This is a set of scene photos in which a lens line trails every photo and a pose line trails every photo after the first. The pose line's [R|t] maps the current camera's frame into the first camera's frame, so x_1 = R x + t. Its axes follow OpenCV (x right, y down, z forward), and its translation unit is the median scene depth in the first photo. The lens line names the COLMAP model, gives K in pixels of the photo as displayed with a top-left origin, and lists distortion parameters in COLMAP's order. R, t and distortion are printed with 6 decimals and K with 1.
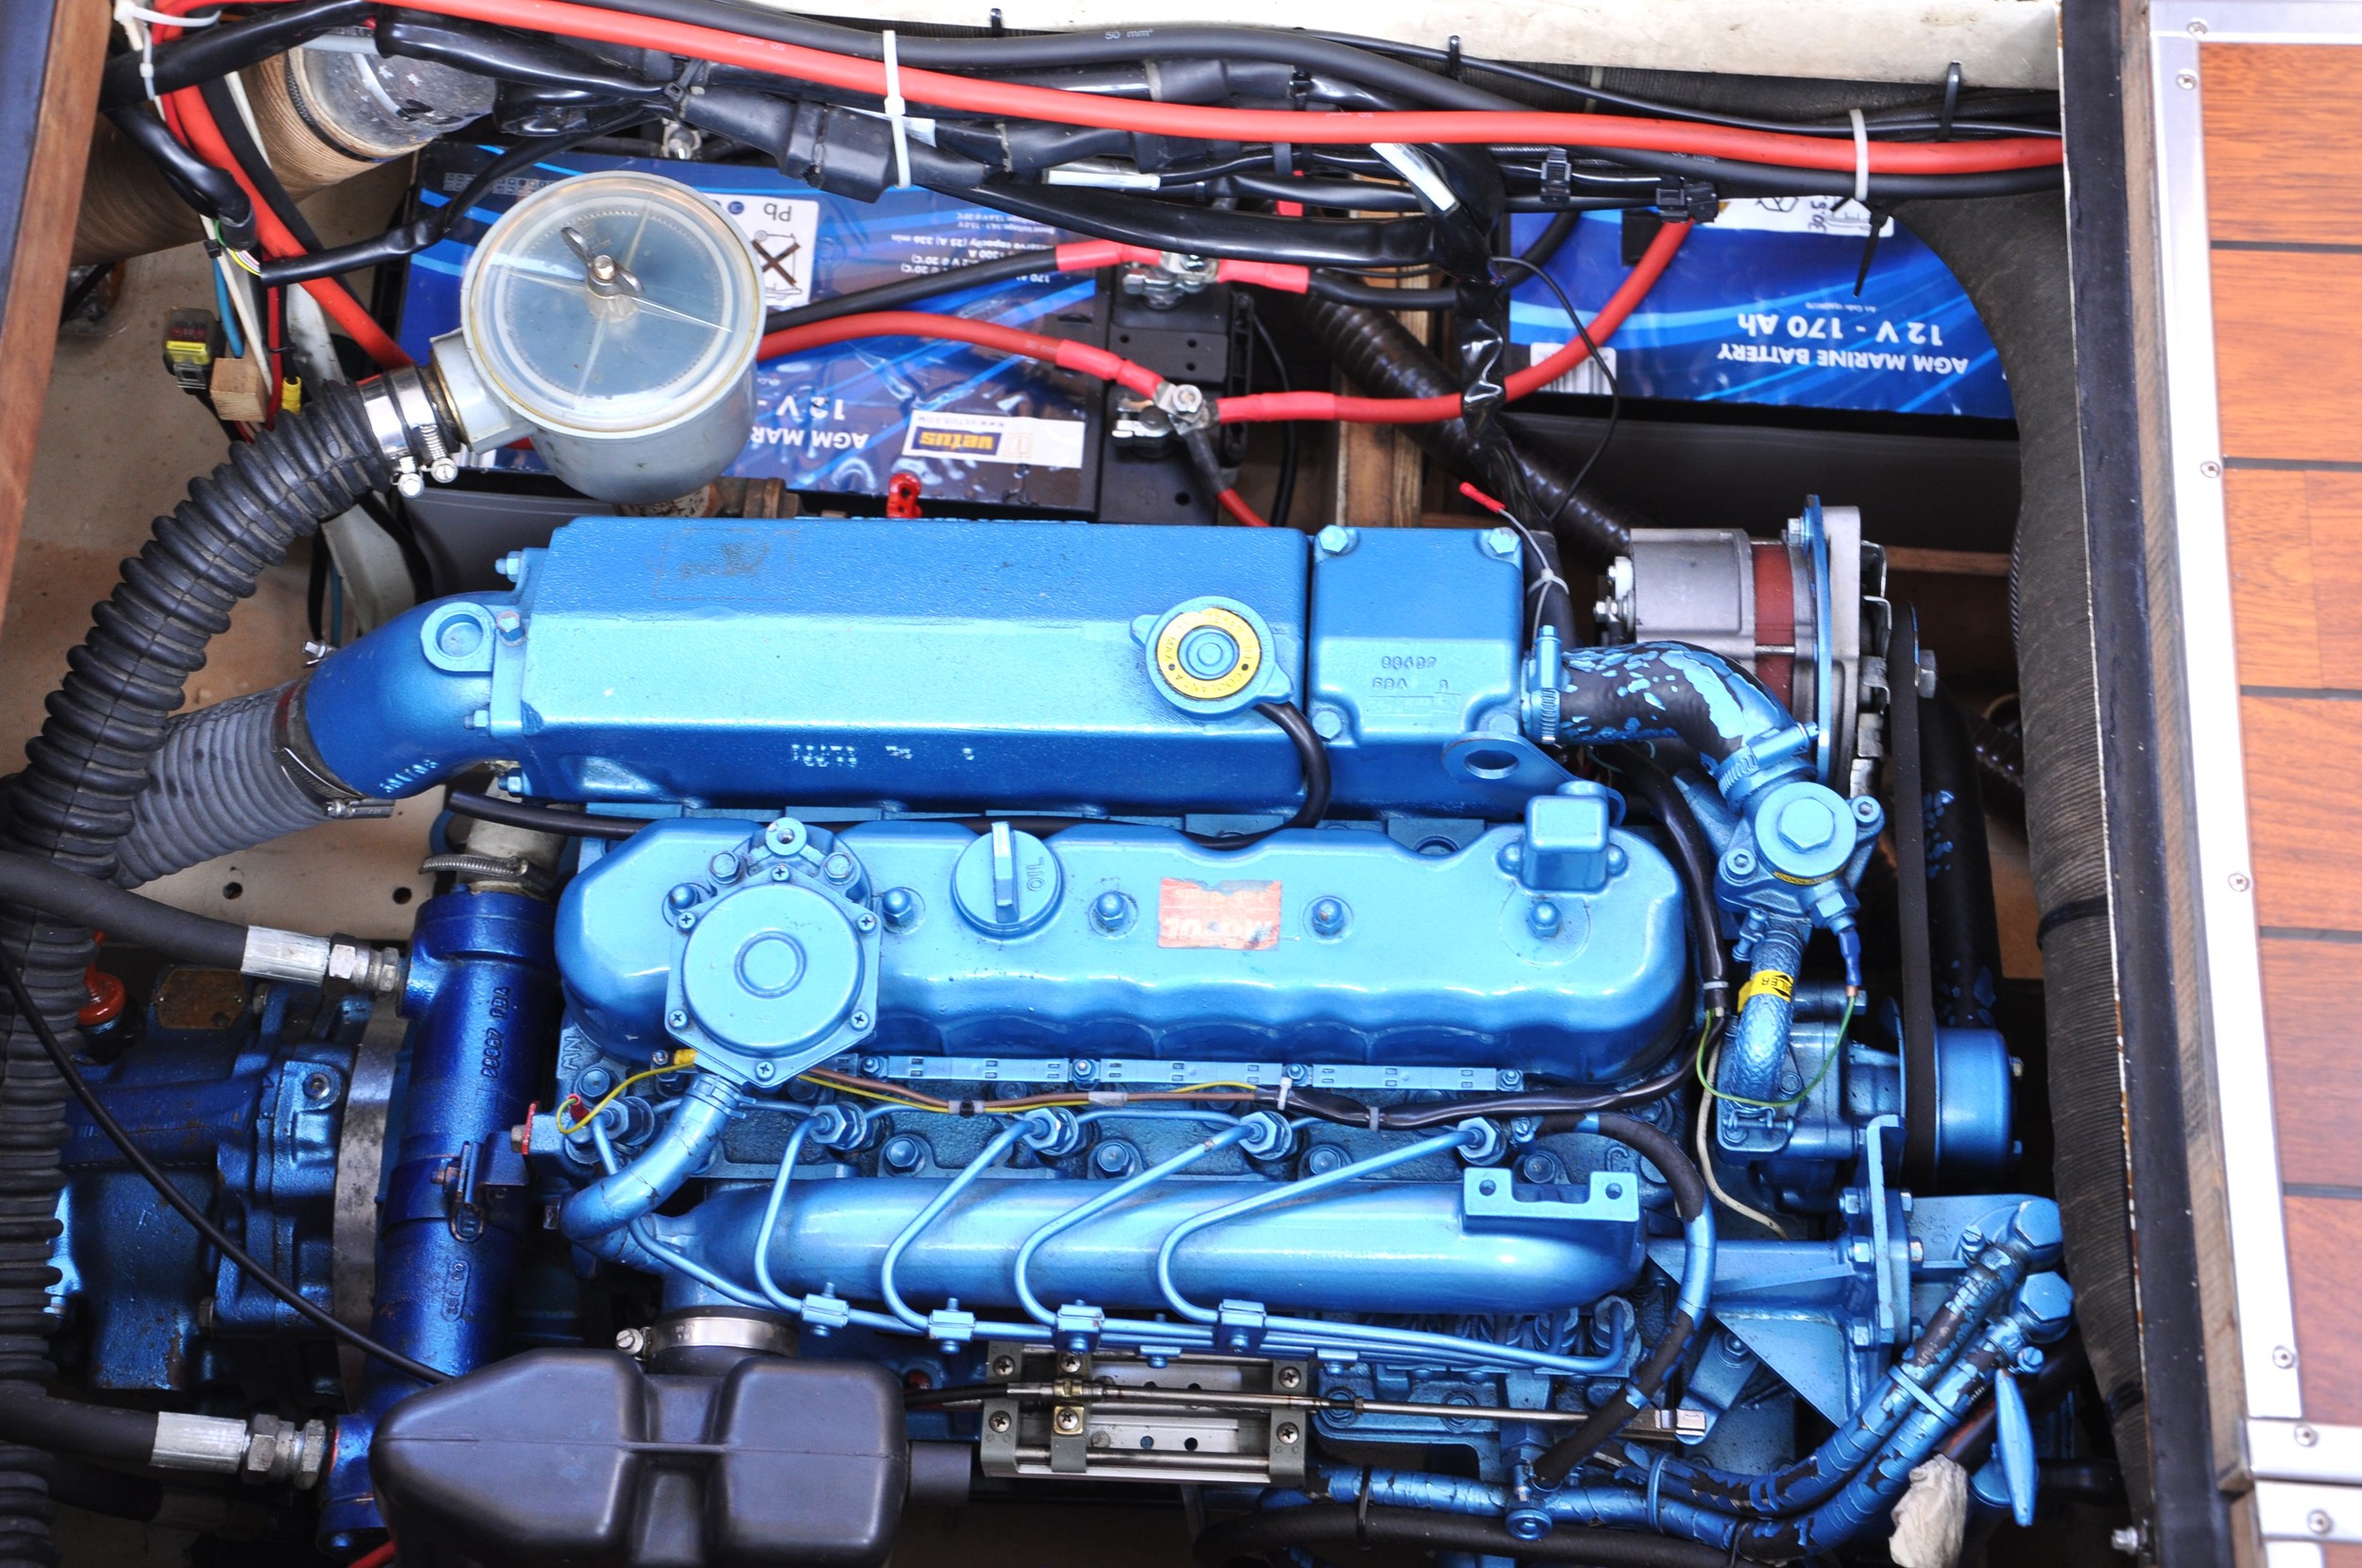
lens RADIAL K [[3469.7, 0, 1181.0], [0, 3469.7, 784.0], [0, 0, 1]] dist [0.116124, 0.545945]
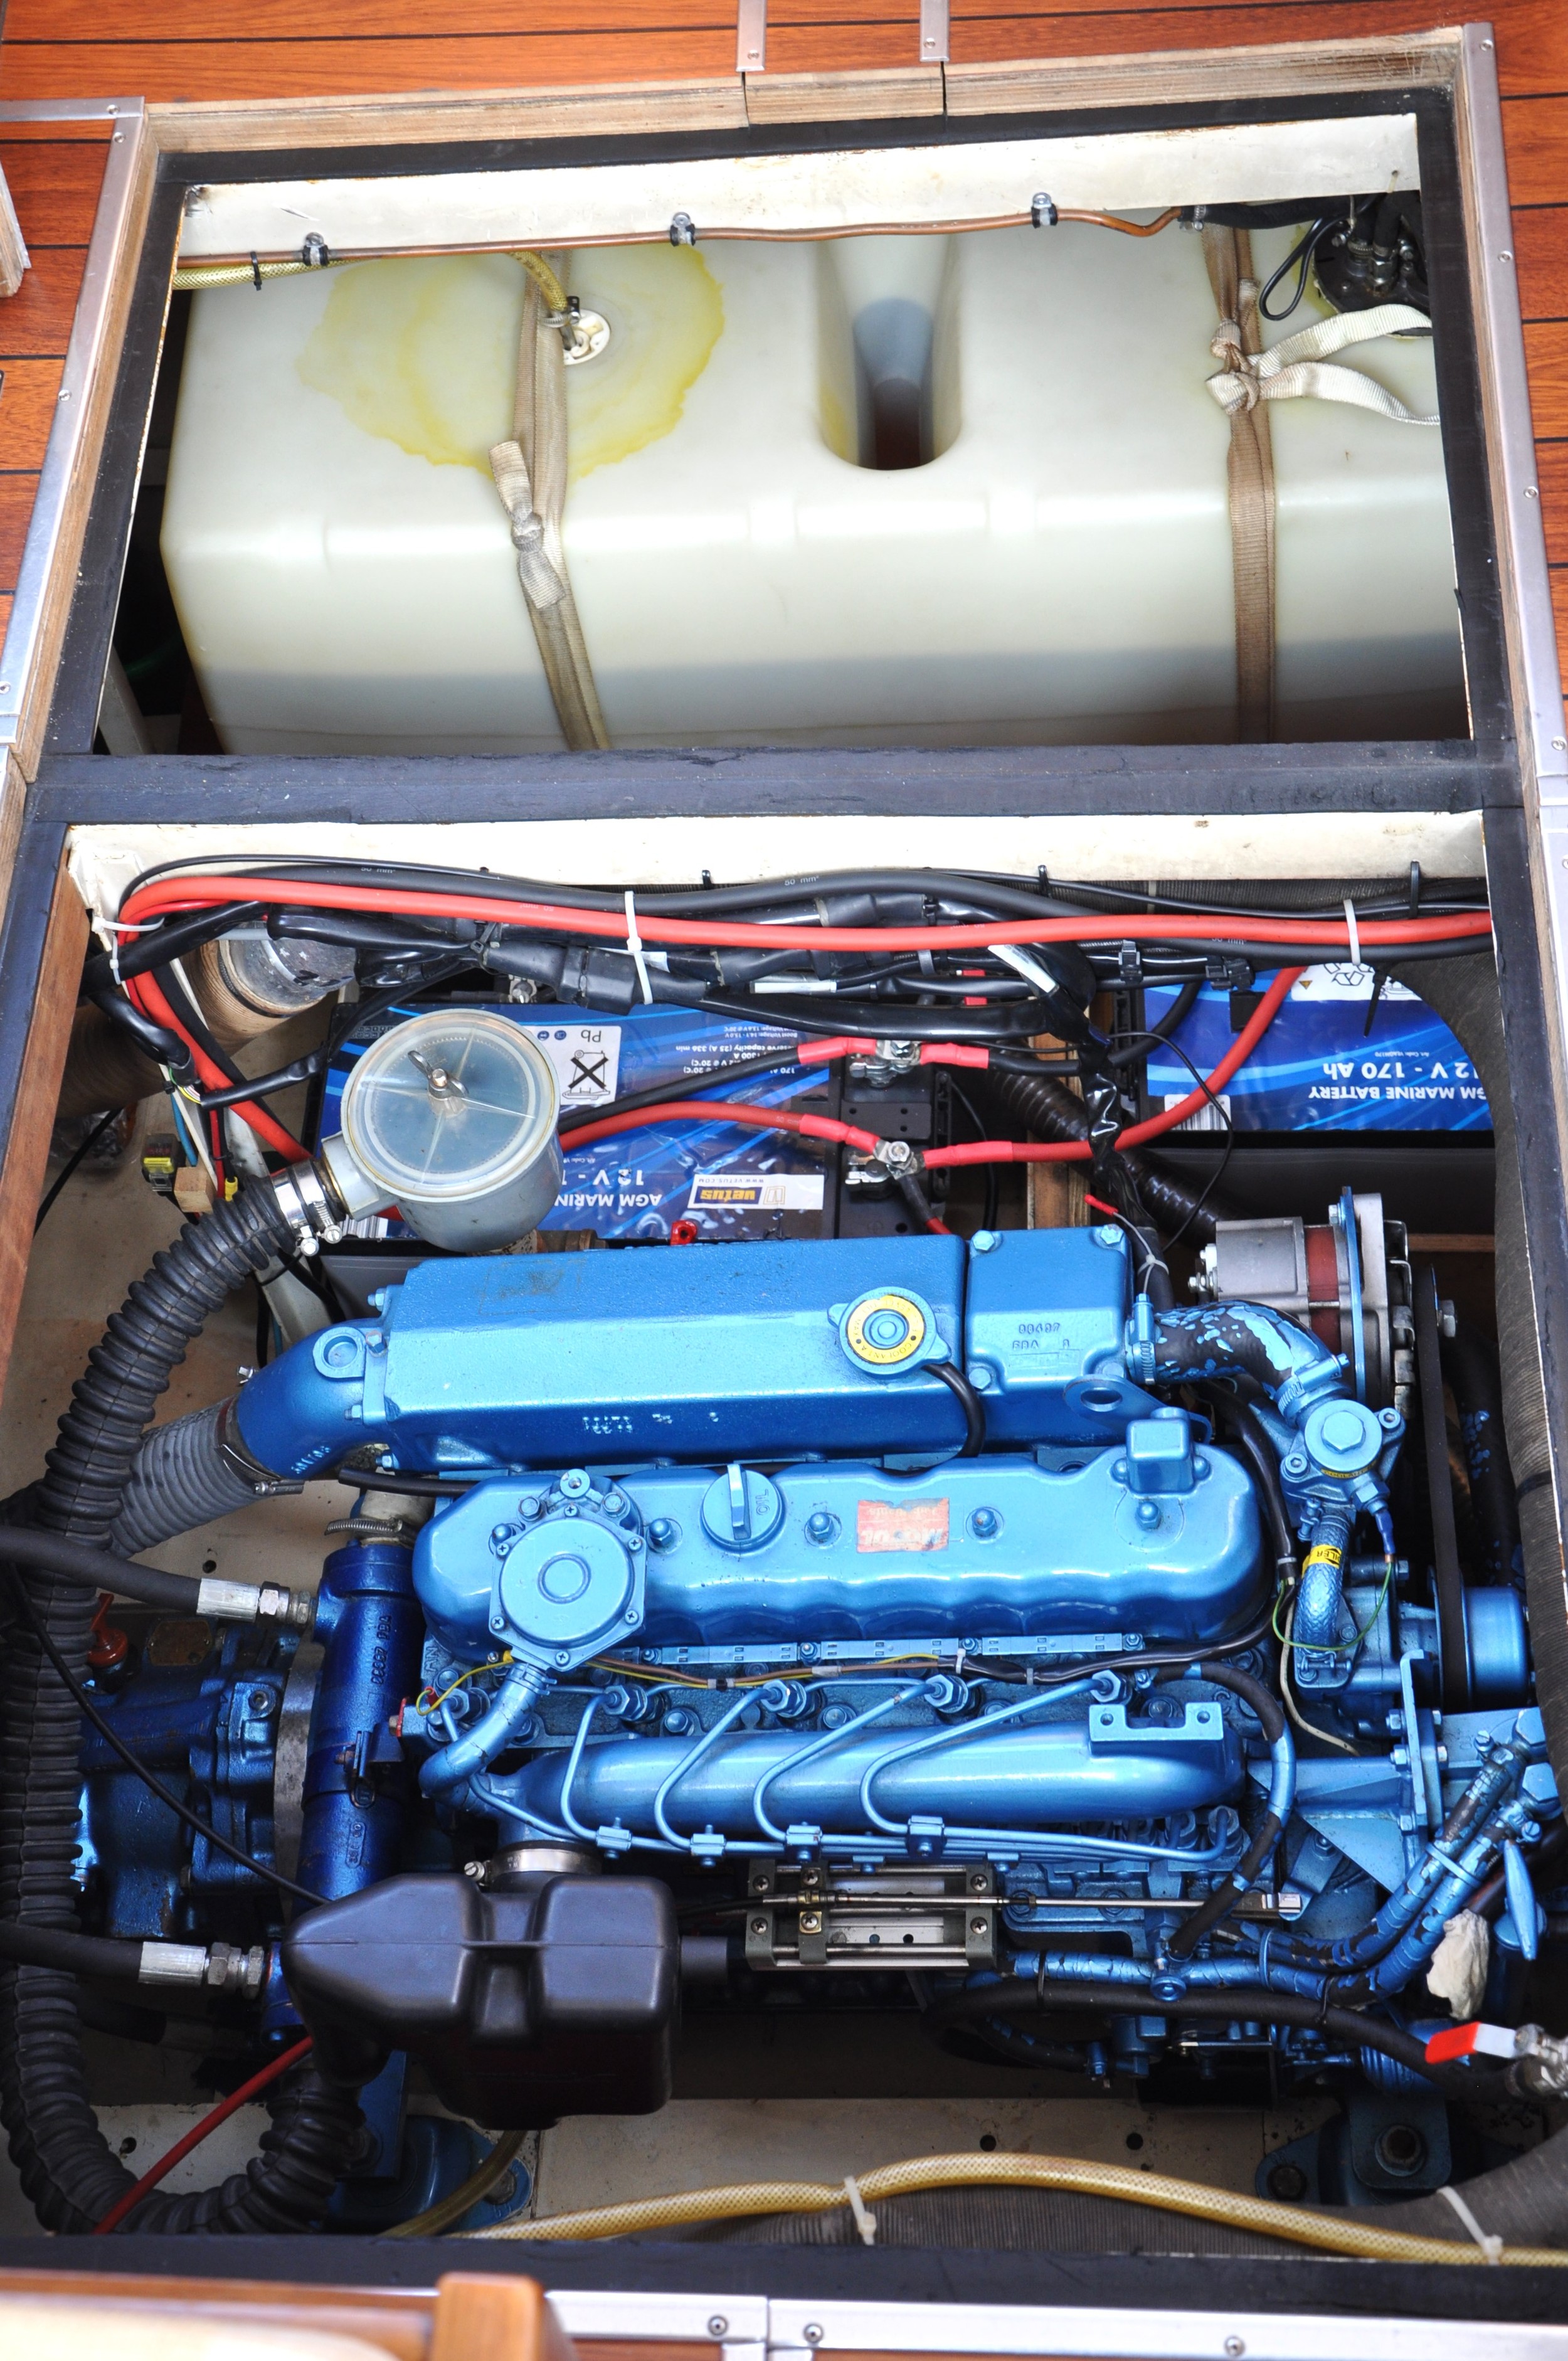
lens RADIAL K [[2811.4, 0, 784.0], [0, 2811.4, 1180.5], [0, 0, 1]] dist [-0.002696, 0.392490]
pose [[0.994437, -0.062744, -0.084605, 0.062529], [0.052558, 0.991661, -0.117667, 0.029806], [0.091282, 0.112566, 0.989443, -0.073283]]
